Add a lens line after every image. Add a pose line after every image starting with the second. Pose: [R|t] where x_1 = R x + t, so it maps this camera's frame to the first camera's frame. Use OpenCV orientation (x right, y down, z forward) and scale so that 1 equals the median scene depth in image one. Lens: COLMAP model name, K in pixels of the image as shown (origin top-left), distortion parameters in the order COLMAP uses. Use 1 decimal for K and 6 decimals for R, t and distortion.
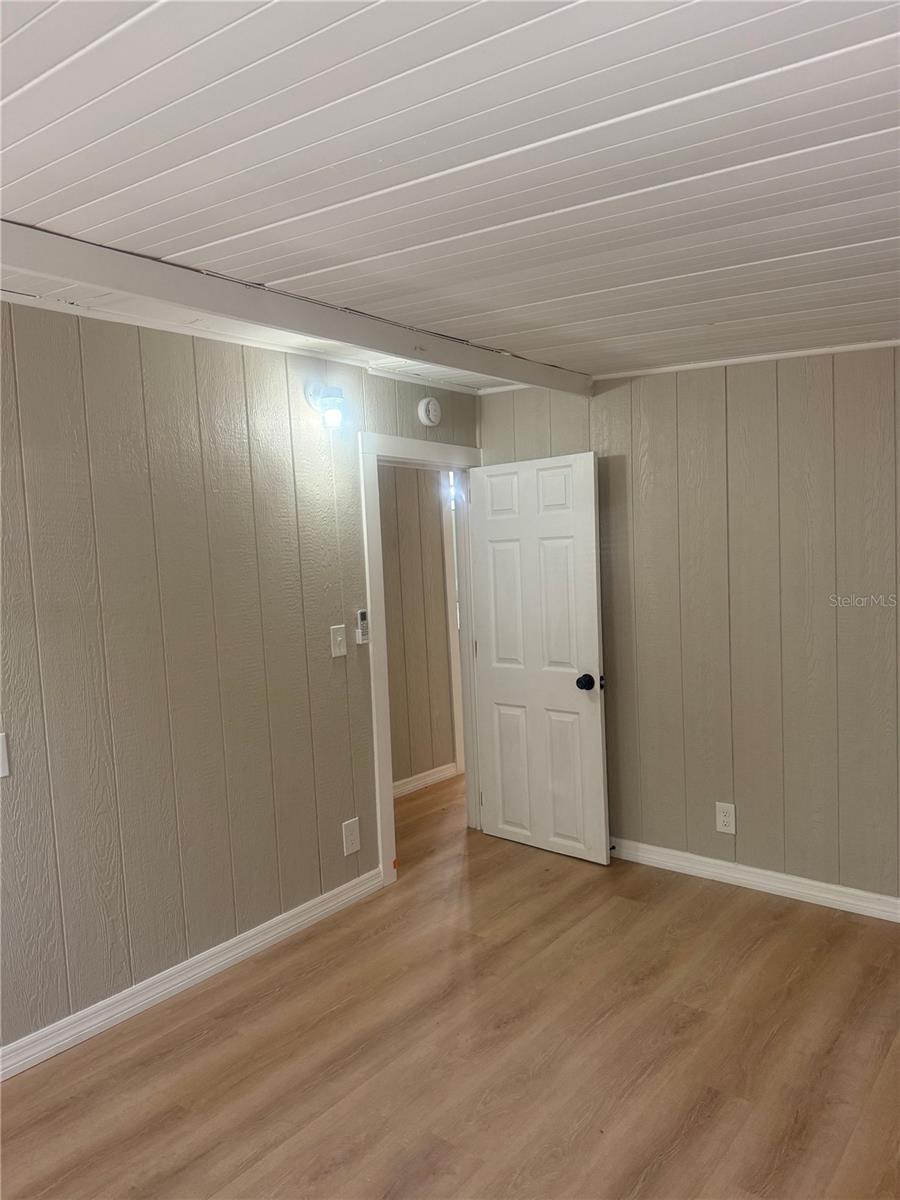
lens RADIAL K [[841.5, 0, 450.1], [0, 841.5, 599.1], [0, 0, 1]] dist [0.067507, -0.091910]
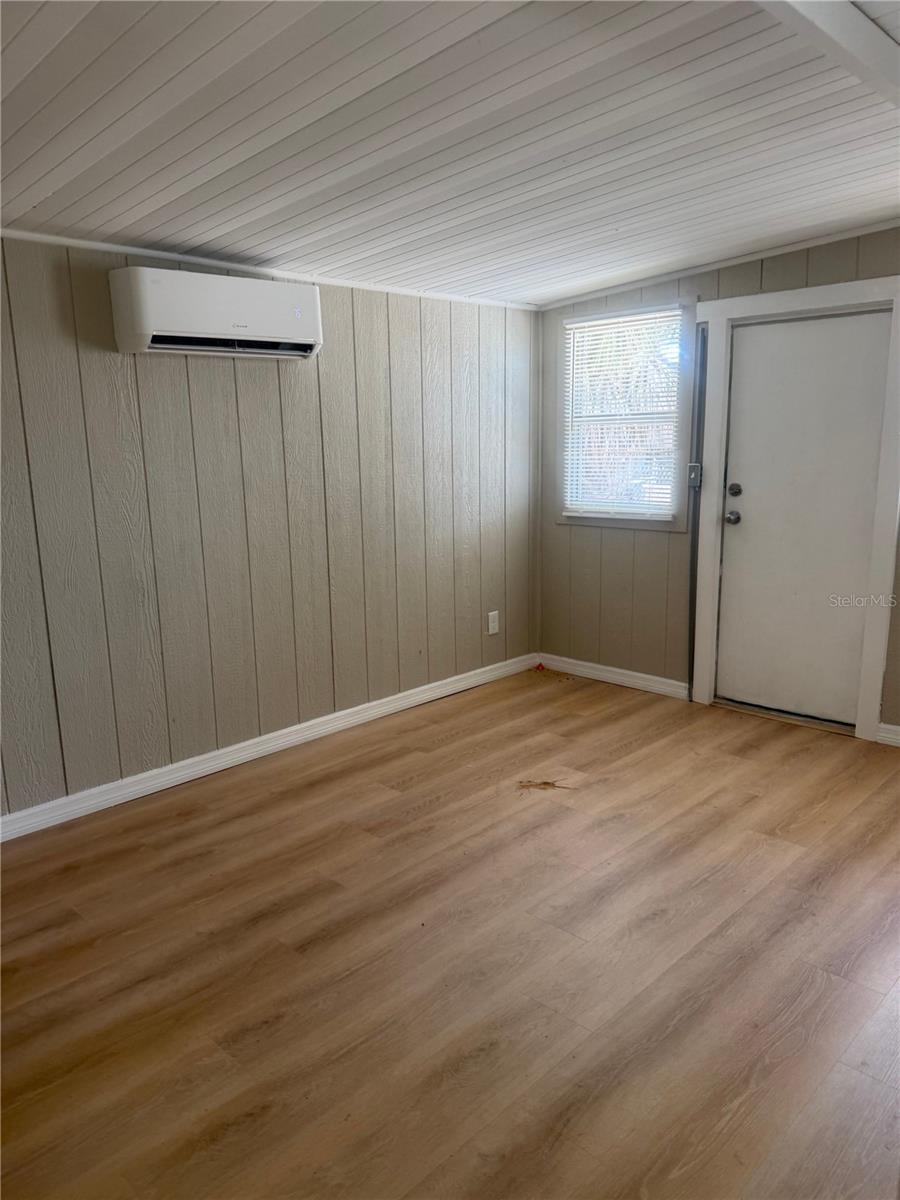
lens RADIAL K [[841.5, 0, 451.0], [0, 841.5, 599.5], [0, 0, 1]] dist [0.067507, -0.091910]
pose [[-0.992011, 0.041101, 0.119266, -0.013629], [0.070435, 0.964803, 0.253366, -0.077306], [-0.104655, 0.259743, -0.959990, 1.670018]]
